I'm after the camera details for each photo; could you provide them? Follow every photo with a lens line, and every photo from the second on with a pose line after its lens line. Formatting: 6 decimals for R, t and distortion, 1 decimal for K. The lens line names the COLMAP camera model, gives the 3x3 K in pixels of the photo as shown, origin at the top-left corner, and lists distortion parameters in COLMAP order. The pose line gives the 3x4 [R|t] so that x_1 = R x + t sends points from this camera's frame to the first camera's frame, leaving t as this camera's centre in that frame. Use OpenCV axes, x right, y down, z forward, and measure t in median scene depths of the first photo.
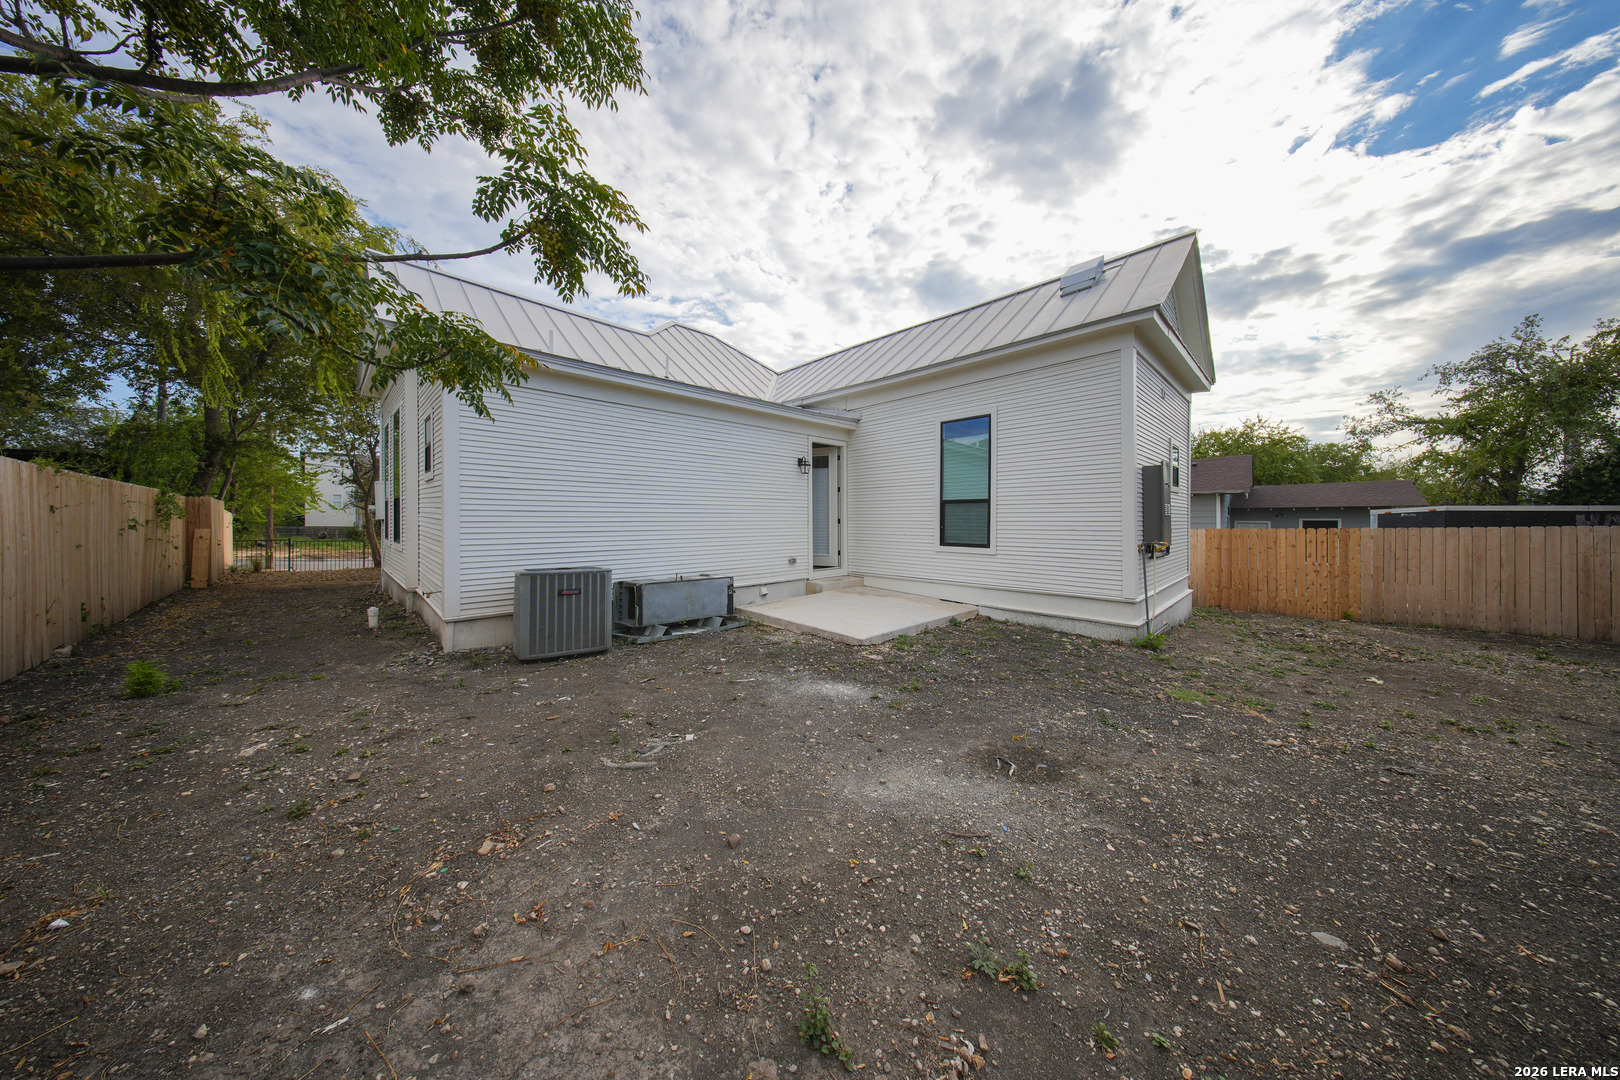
lens RADIAL K [[479.4, 0, 813.4], [0, 479.4, 525.8], [0, 0, 1]] dist [0.001106, -0.002105]
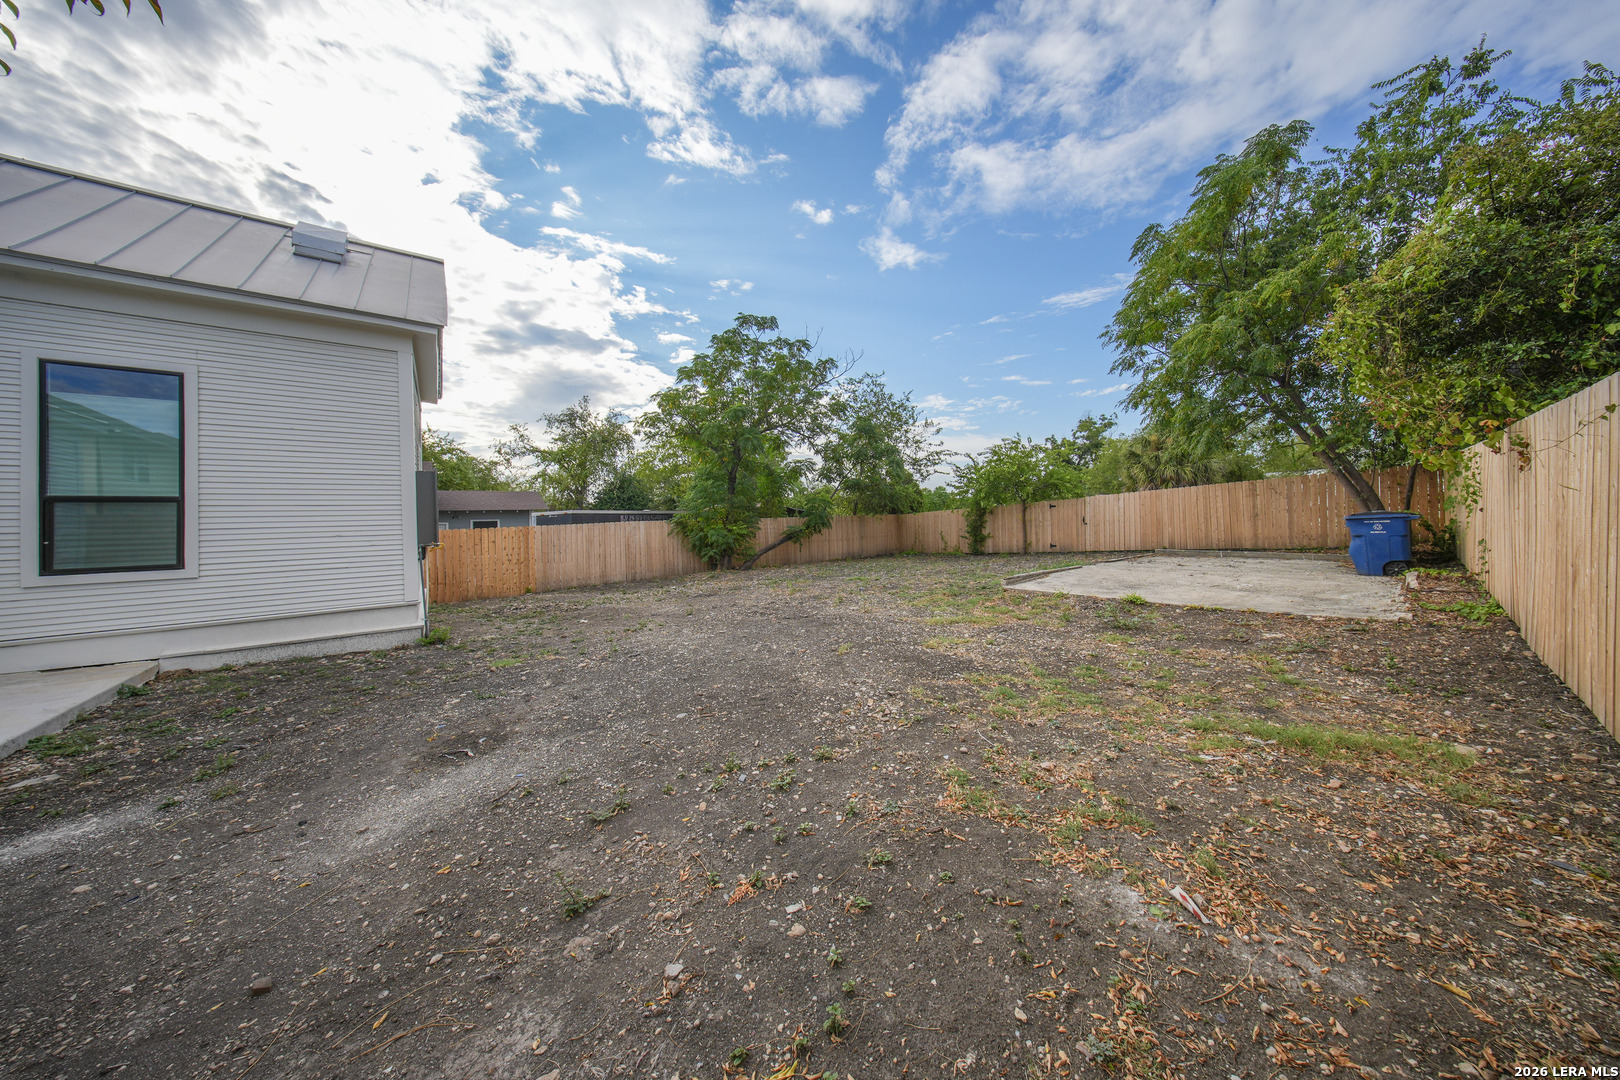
lens RADIAL K [[491.6, 0, 807.9], [0, 491.6, 534.2], [0, 0, 1]] dist [-0.000023, -0.000080]
pose [[0.132370, -0.042981, 0.990268, -0.204961], [0.030876, 0.998753, 0.039222, -0.003199], [-0.990719, 0.025383, 0.133532, 0.024408]]
